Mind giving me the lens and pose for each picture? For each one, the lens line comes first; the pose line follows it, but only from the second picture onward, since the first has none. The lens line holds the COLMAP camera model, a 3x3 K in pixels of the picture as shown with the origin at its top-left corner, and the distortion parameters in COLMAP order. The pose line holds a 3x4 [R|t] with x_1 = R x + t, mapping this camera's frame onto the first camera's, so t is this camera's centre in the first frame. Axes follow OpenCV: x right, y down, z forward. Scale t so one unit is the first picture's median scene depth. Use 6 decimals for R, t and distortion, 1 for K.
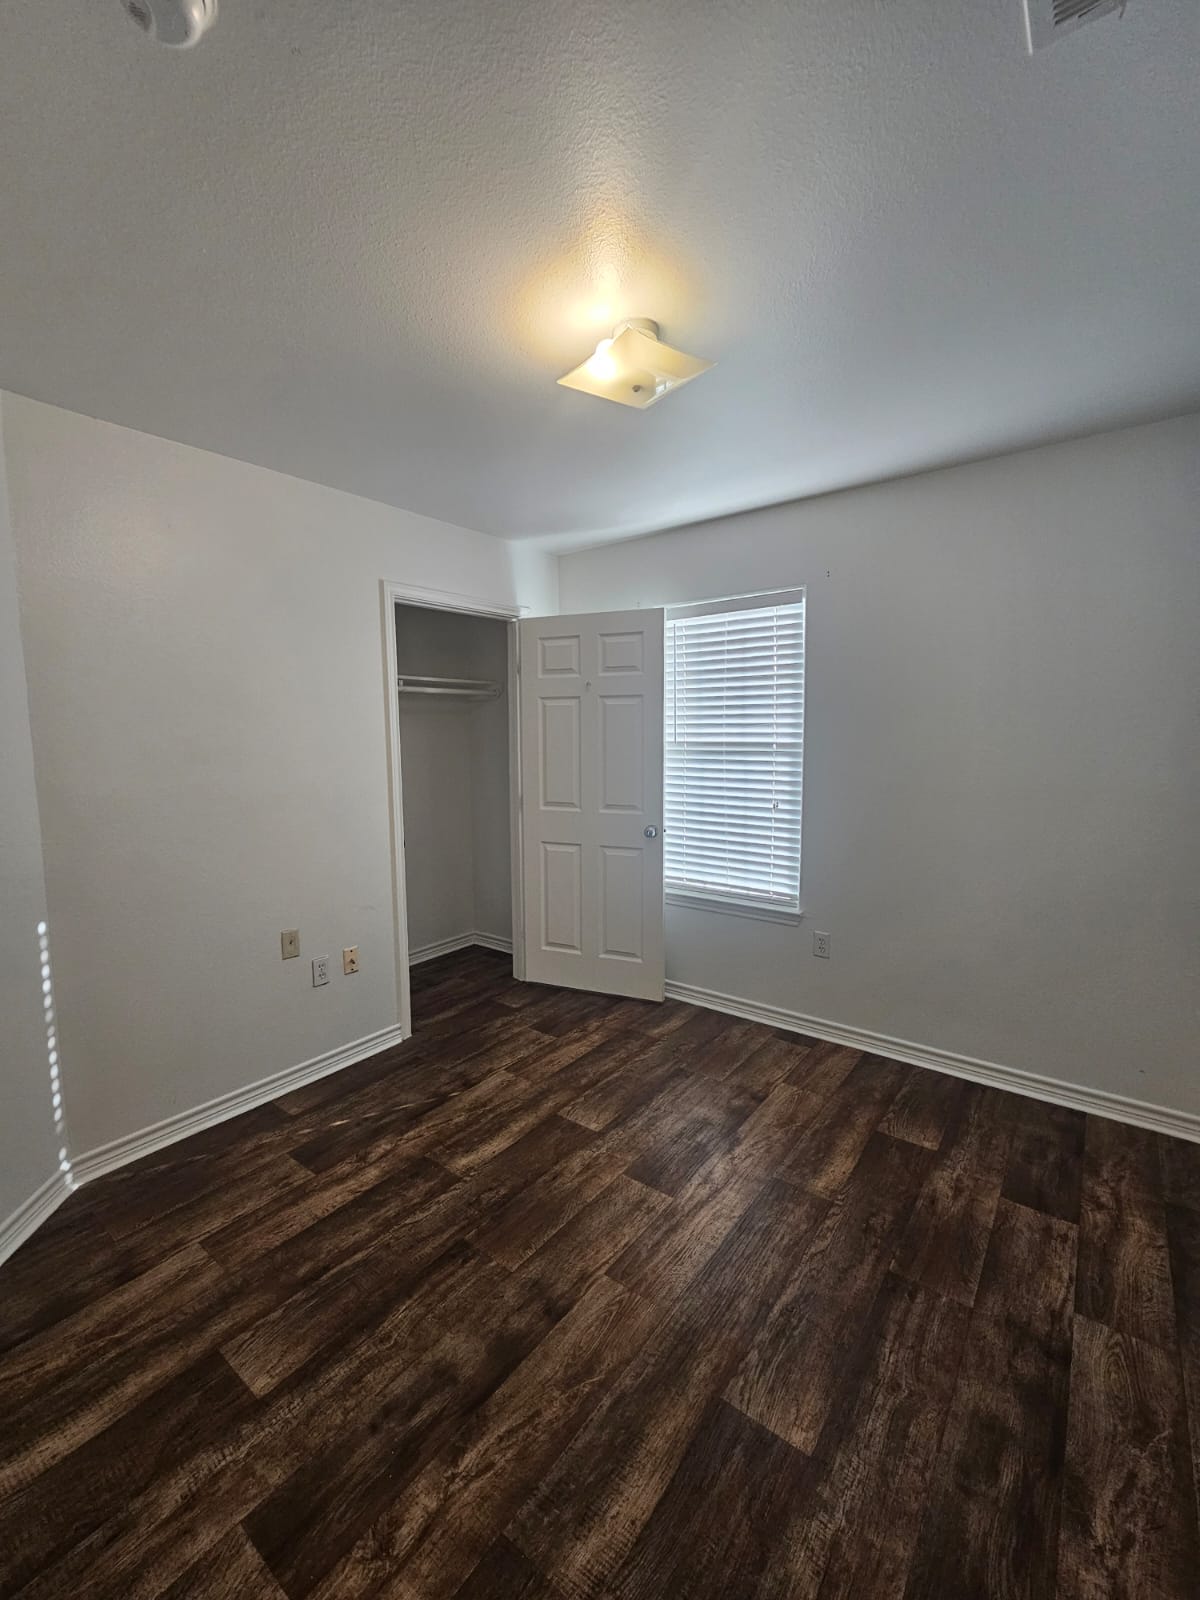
lens RADIAL K [[661.9, 0, 604.4], [0, 661.9, 791.4], [0, 0, 1]] dist [-0.000049, -0.000901]
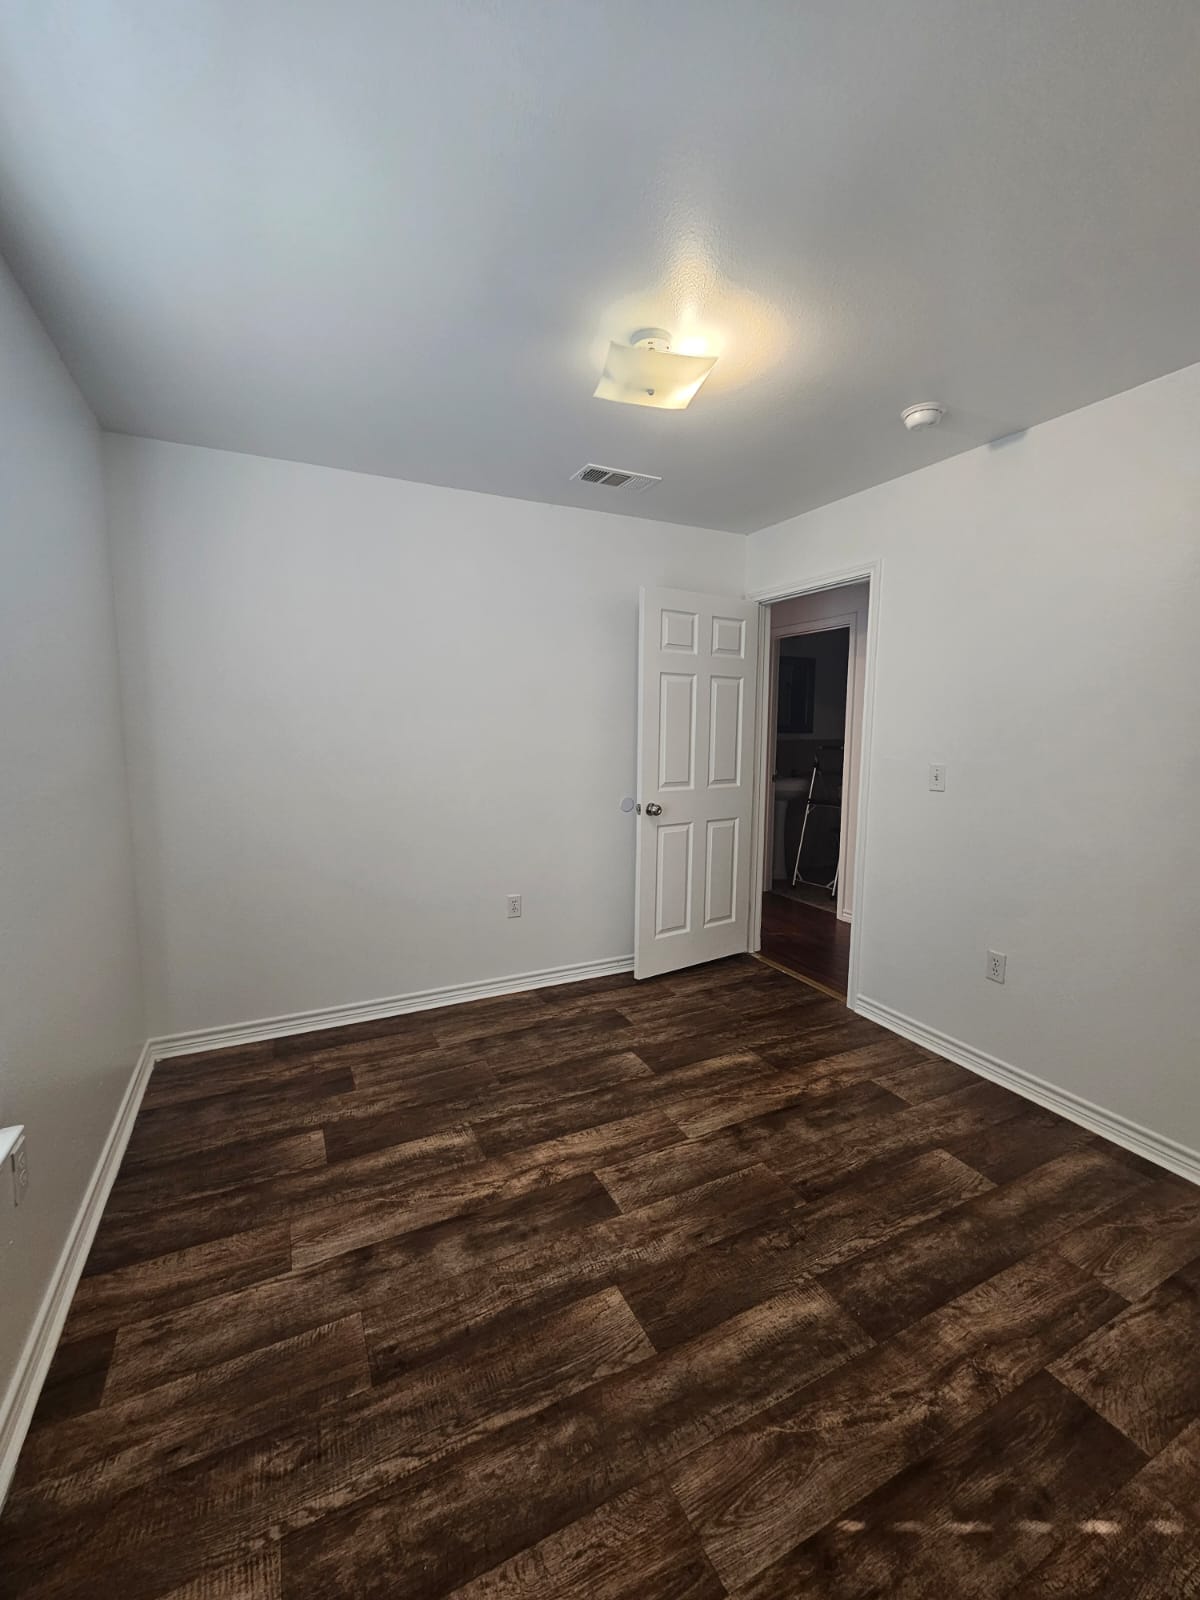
lens RADIAL K [[661.9, 0, 604.4], [0, 661.9, 791.4], [0, 0, 1]] dist [-0.000049, -0.000901]
pose [[-0.897890, -0.039064, 0.438482, -0.321009], [0.043858, 0.983161, 0.177398, -0.124163], [-0.438029, 0.178515, -0.881058, 1.737641]]
